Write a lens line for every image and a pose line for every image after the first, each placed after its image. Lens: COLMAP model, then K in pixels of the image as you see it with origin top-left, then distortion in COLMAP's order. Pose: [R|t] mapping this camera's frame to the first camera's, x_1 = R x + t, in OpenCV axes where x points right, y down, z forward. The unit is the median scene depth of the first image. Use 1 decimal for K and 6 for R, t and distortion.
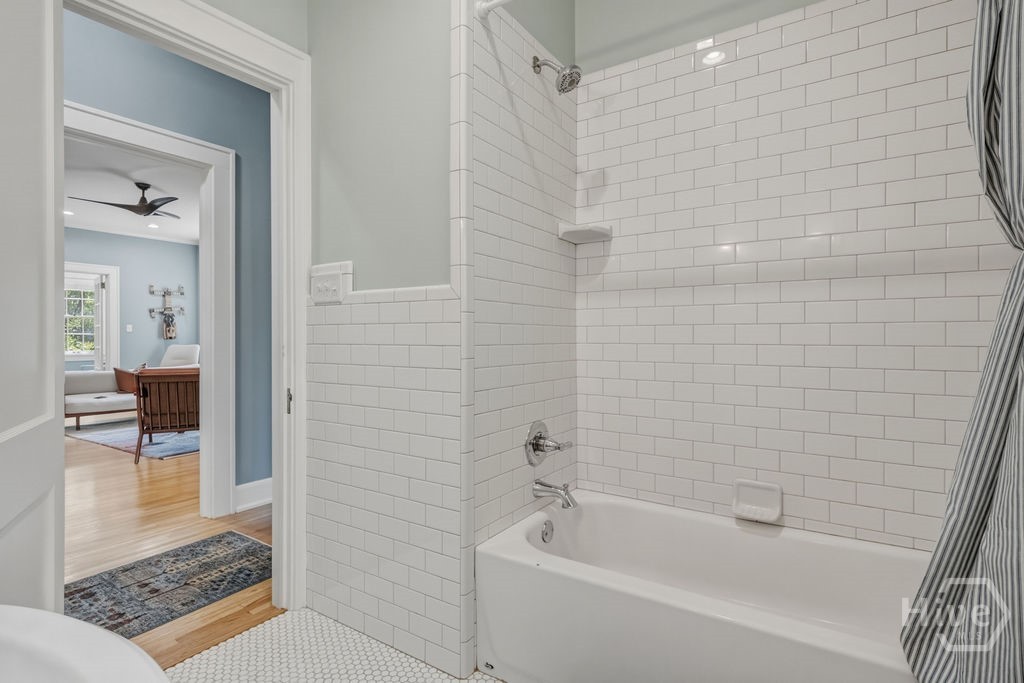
lens RADIAL K [[519.0, 0, 512.3], [0, 519.0, 342.3], [0, 0, 1]] dist [0.000007, -0.000550]
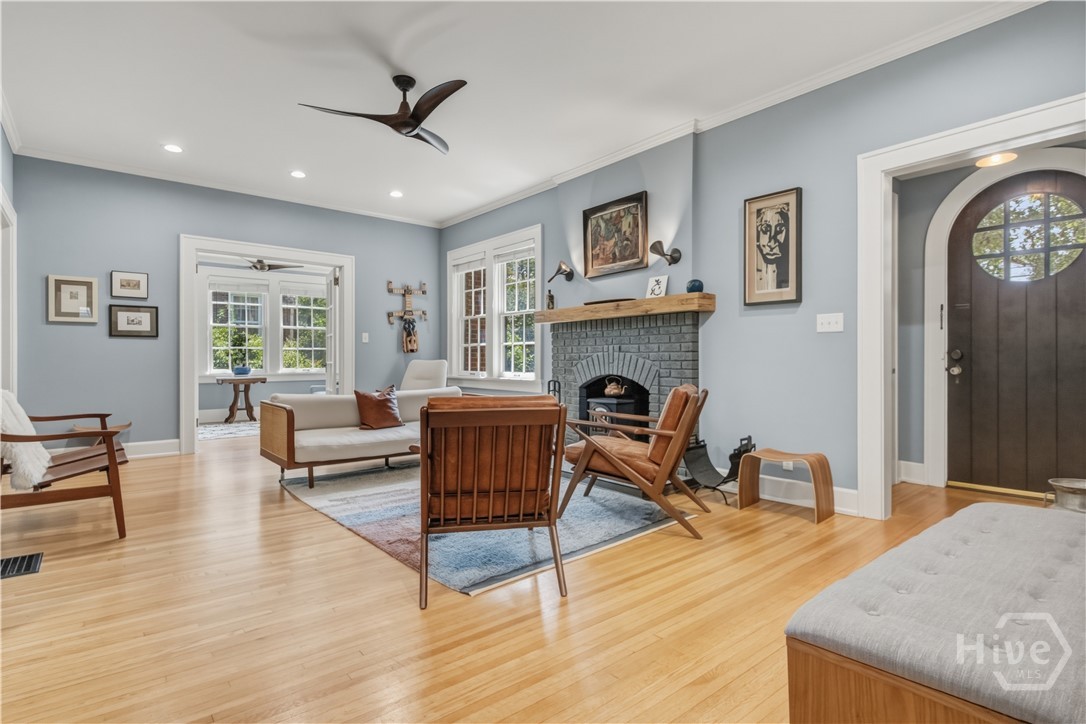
lens RADIAL K [[550.4, 0, 543.2], [0, 550.4, 362.3], [0, 0, 1]] dist [0.000007, -0.000550]
pose [[0.958357, -0.003168, -0.285557, -0.252130], [0.002033, 0.999989, -0.004271, 0.012191], [0.285567, 0.003512, 0.958352, 0.294965]]
